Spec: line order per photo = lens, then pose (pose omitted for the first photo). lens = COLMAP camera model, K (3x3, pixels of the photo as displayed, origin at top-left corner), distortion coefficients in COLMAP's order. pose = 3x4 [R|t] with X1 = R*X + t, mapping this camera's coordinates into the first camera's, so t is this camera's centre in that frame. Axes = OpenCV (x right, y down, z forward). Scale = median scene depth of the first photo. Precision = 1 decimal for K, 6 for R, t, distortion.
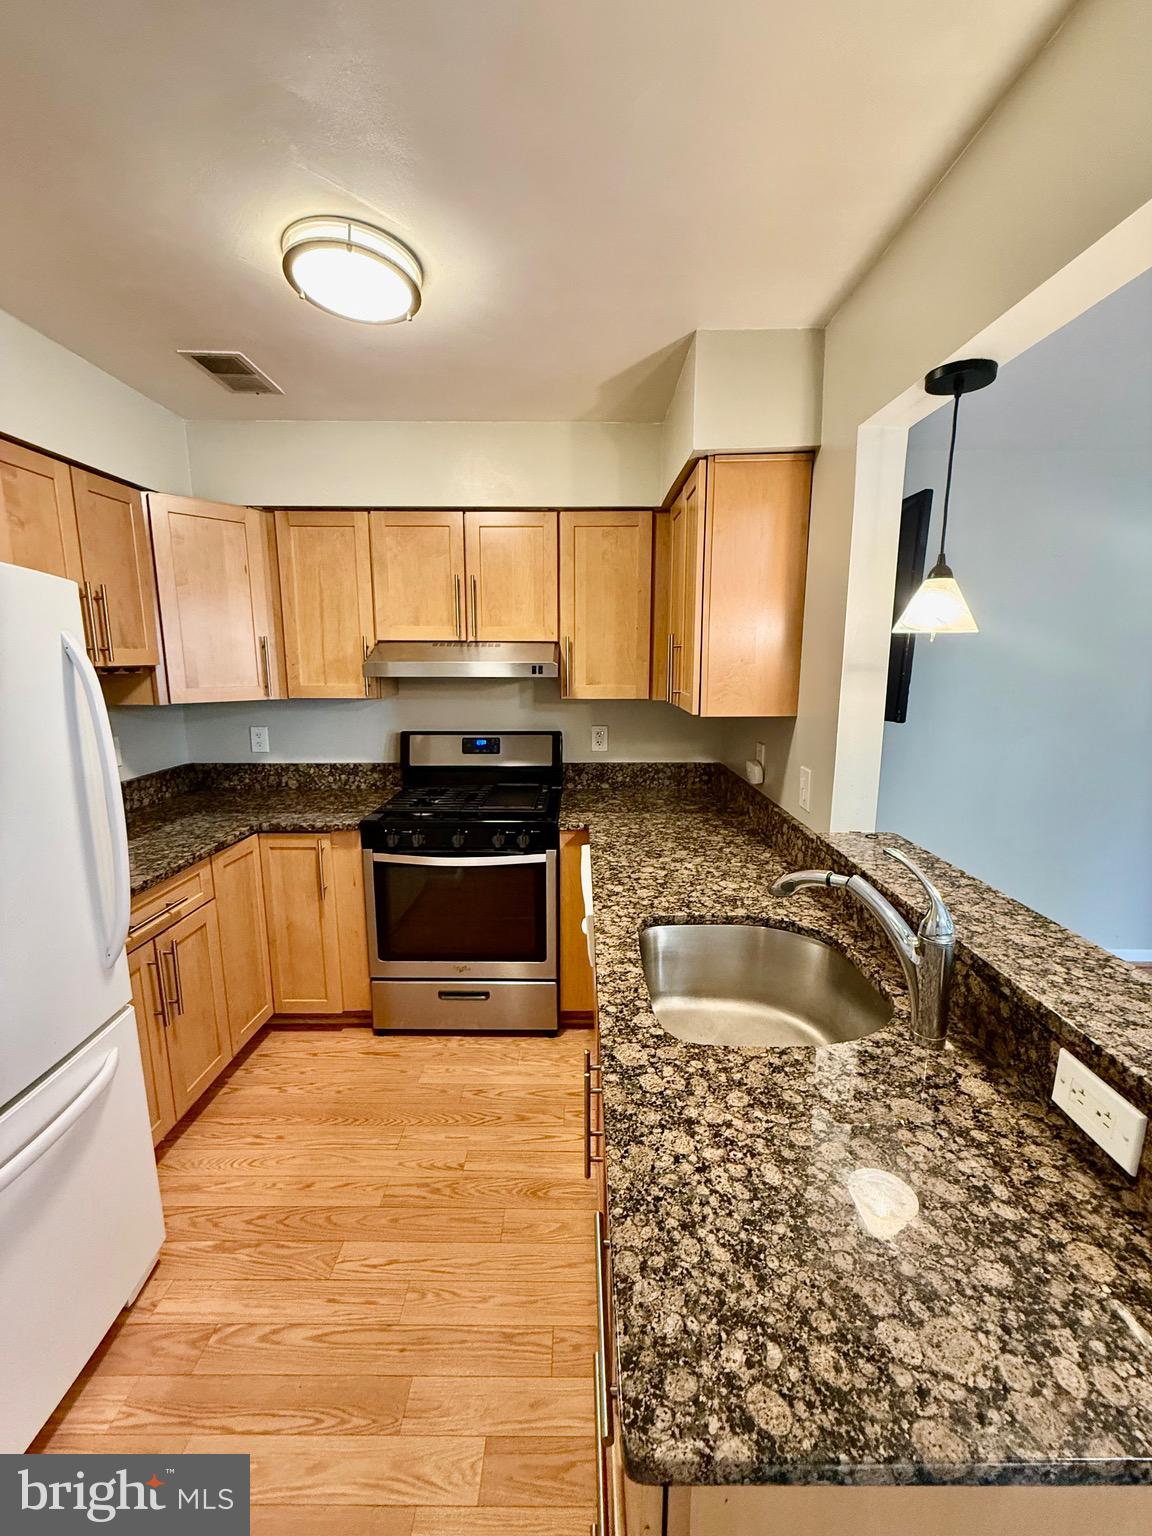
lens RADIAL K [[610.8, 0, 577.6], [0, 610.8, 761.6], [0, 0, 1]] dist [0.000422, -0.000460]
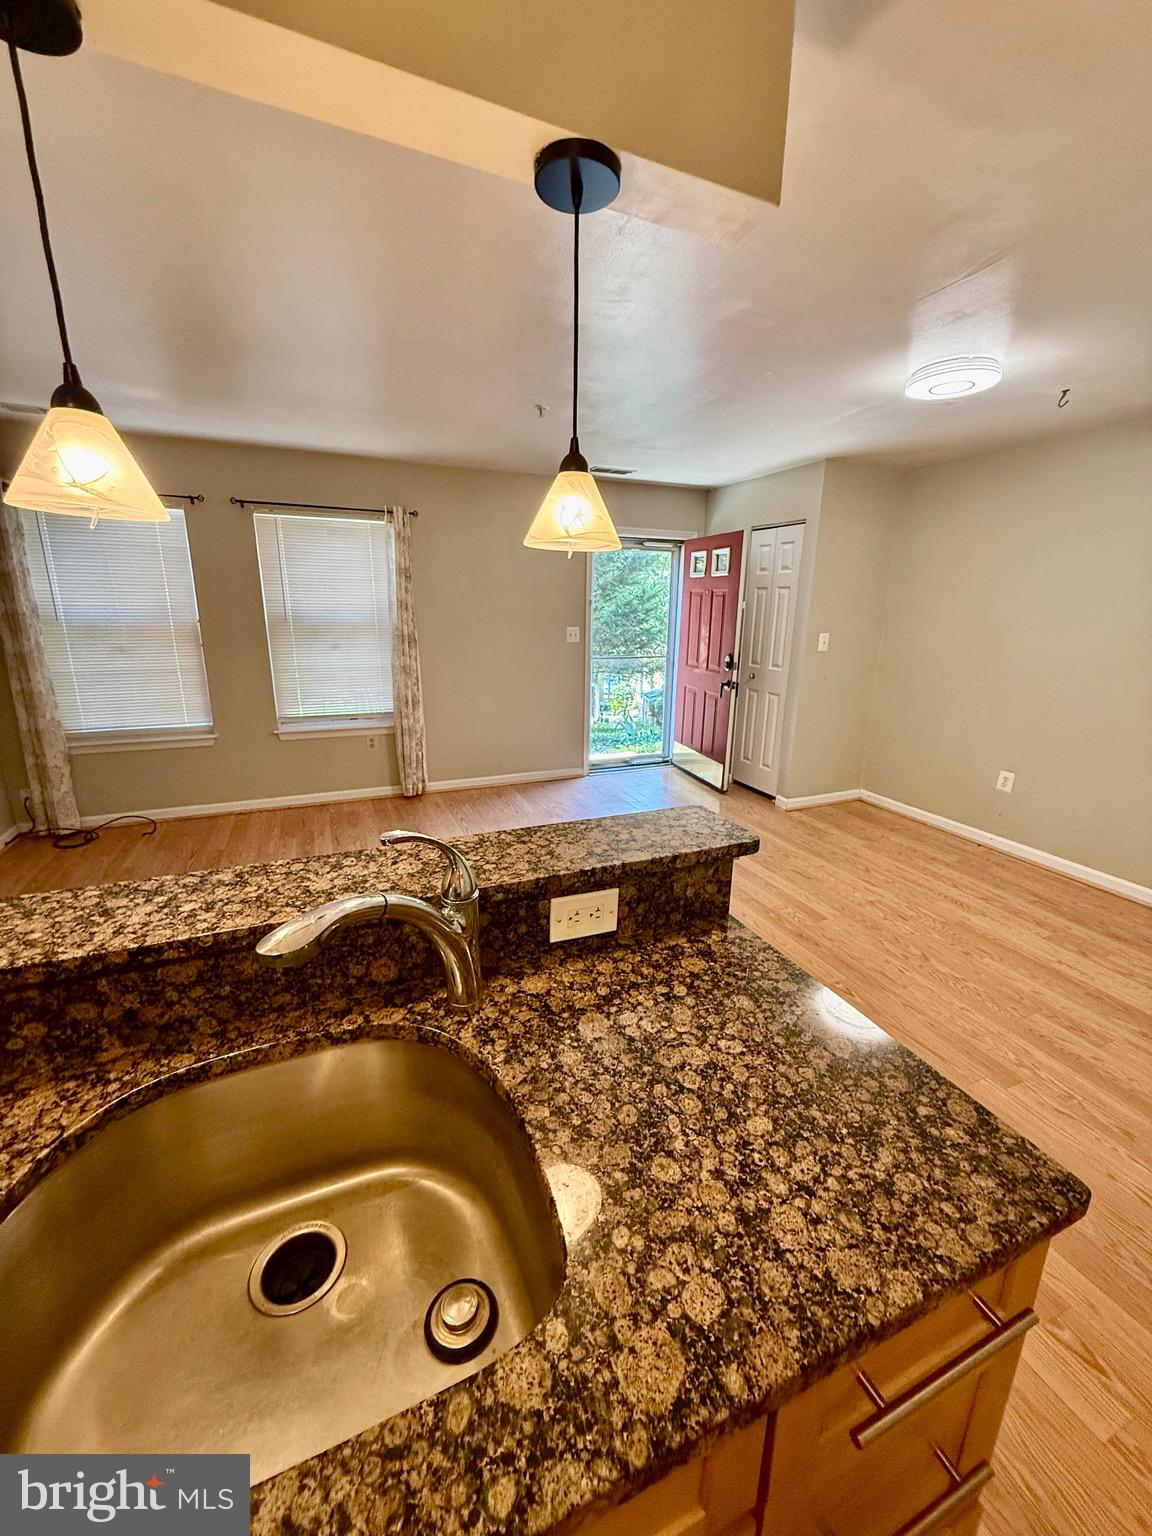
lens RADIAL K [[610.8, 0, 578.3], [0, 610.8, 762.2], [0, 0, 1]] dist [0.000422, -0.000460]
pose [[-0.395279, -0.239441, 0.886805, -0.225339], [0.140013, 0.938441, 0.315792, -0.153525], [-0.907828, 0.248990, -0.337421, 1.179733]]
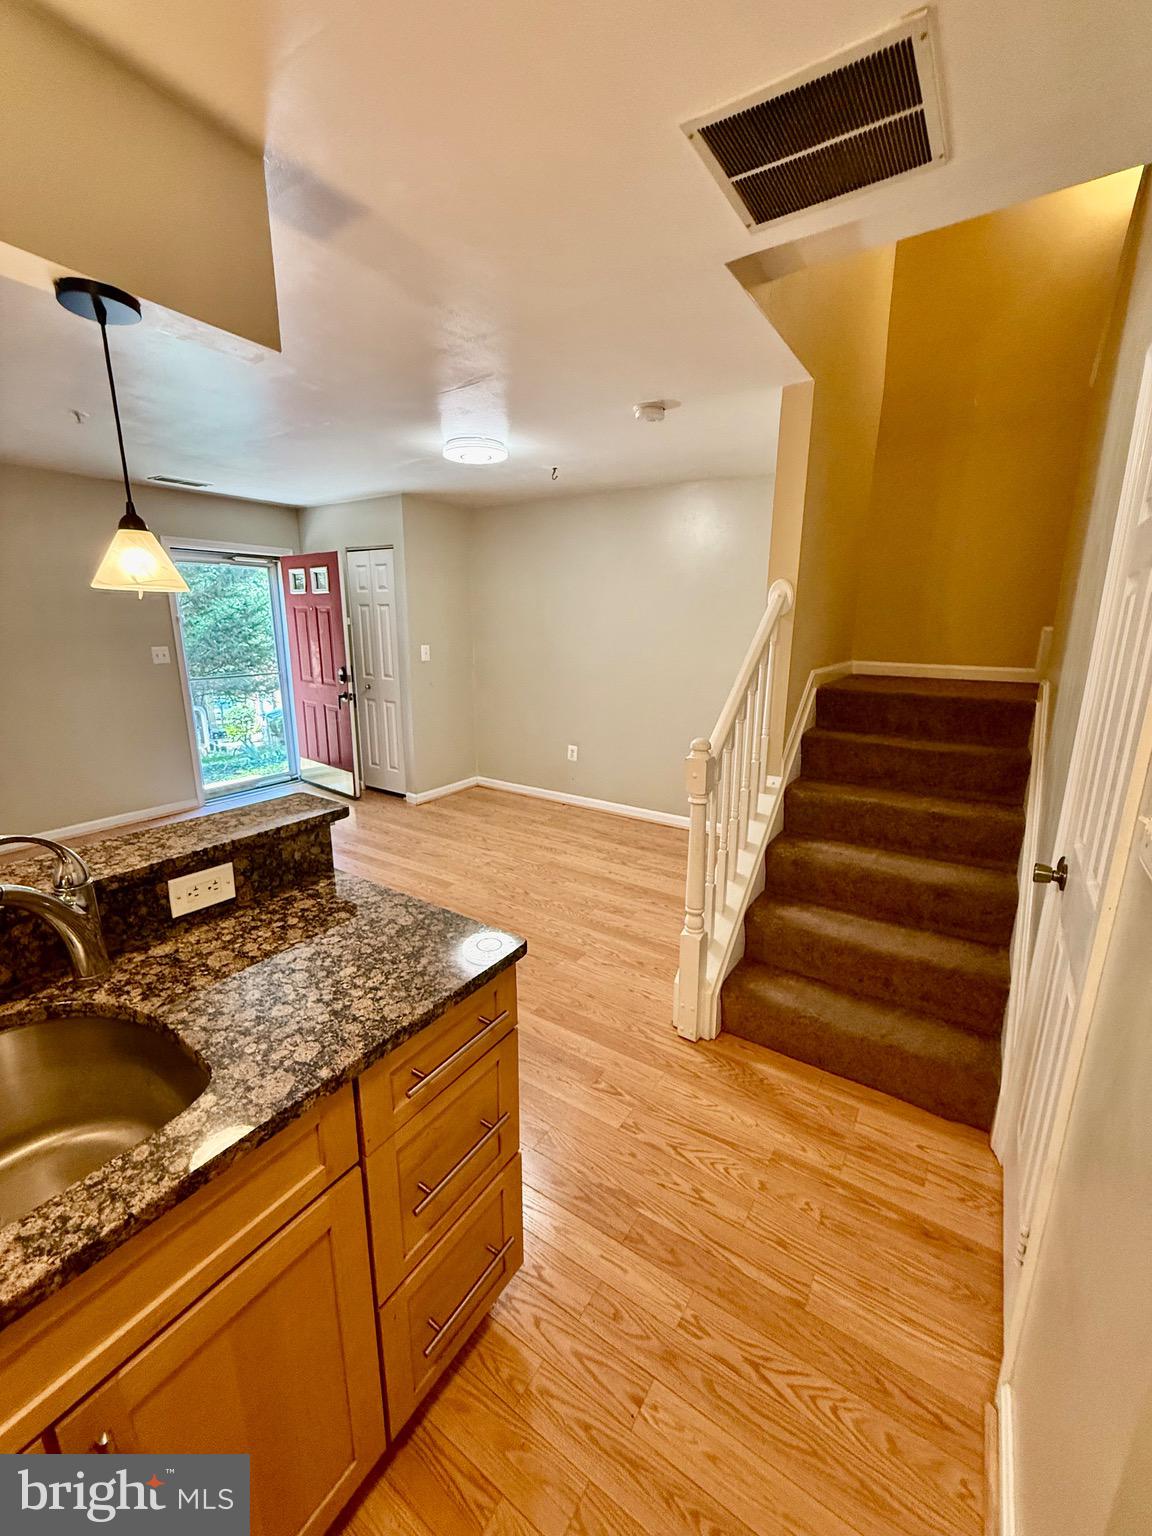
lens RADIAL K [[610.8, 0, 578.6], [0, 610.8, 762.8], [0, 0, 1]] dist [0.000422, -0.000460]
pose [[-0.835465, -0.134612, 0.532802, -0.704894], [0.083763, 0.927013, 0.365555, -0.226775], [-0.543122, 0.350038, -0.763211, 1.352223]]
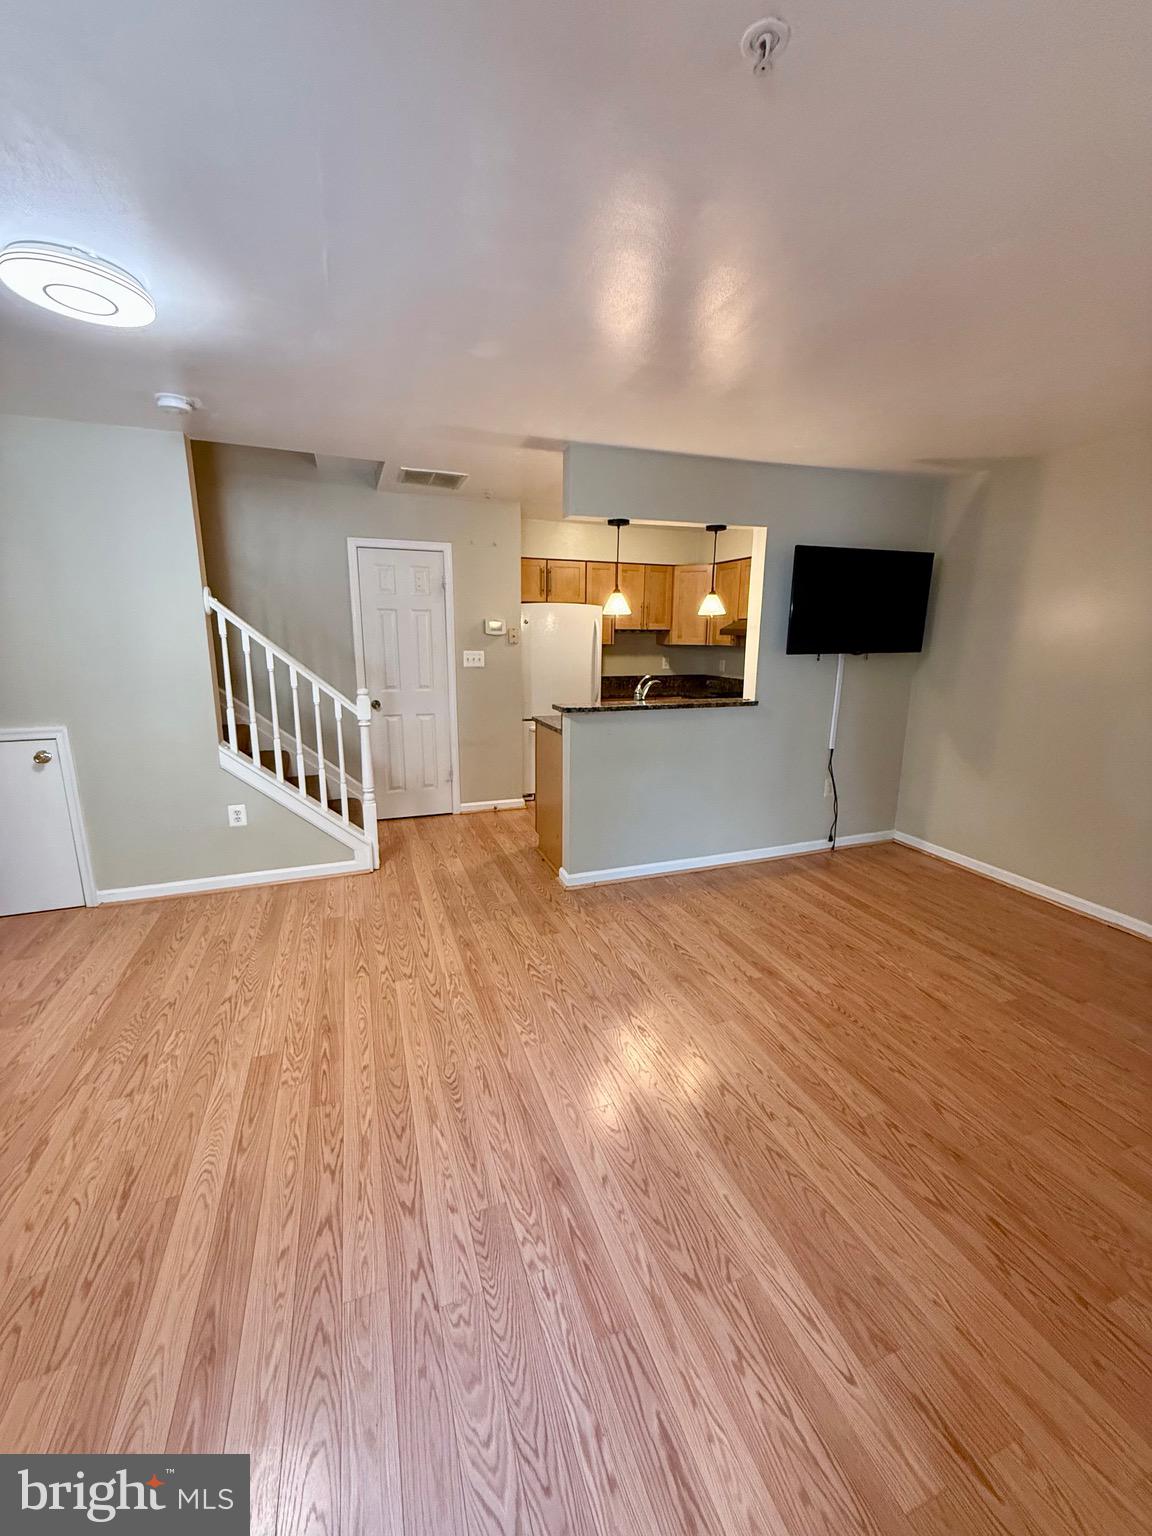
lens RADIAL K [[610.8, 0, 579.5], [0, 610.8, 757.4], [0, 0, 1]] dist [0.000422, -0.000460]
pose [[0.353787, 0.192127, -0.915381, 4.408994], [-0.166603, 0.975969, 0.140453, 0.206227], [0.920369, 0.102815, 0.377294, -0.827252]]
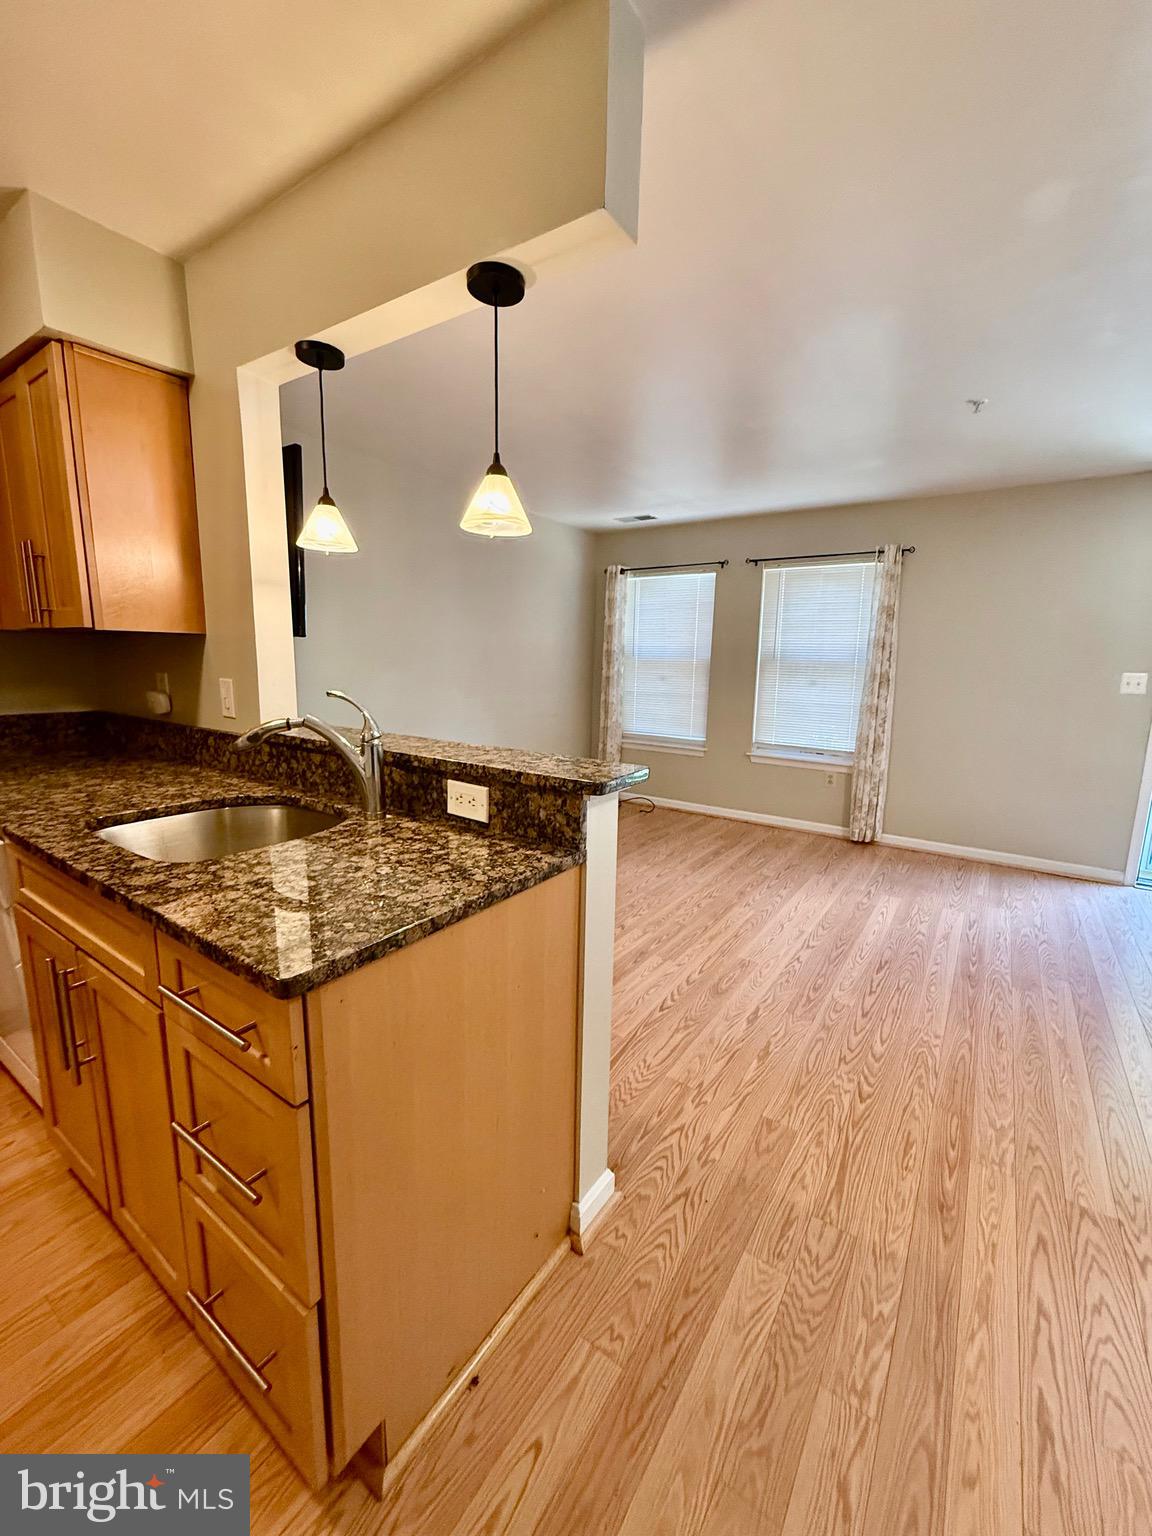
lens RADIAL K [[610.8, 0, 578.1], [0, 610.8, 762.6], [0, 0, 1]] dist [0.000422, -0.000460]
pose [[0.564663, -0.125980, 0.815650, -0.355584], [0.117919, 0.990457, 0.071346, 0.311498], [-0.816854, 0.055895, 0.574130, -0.256487]]
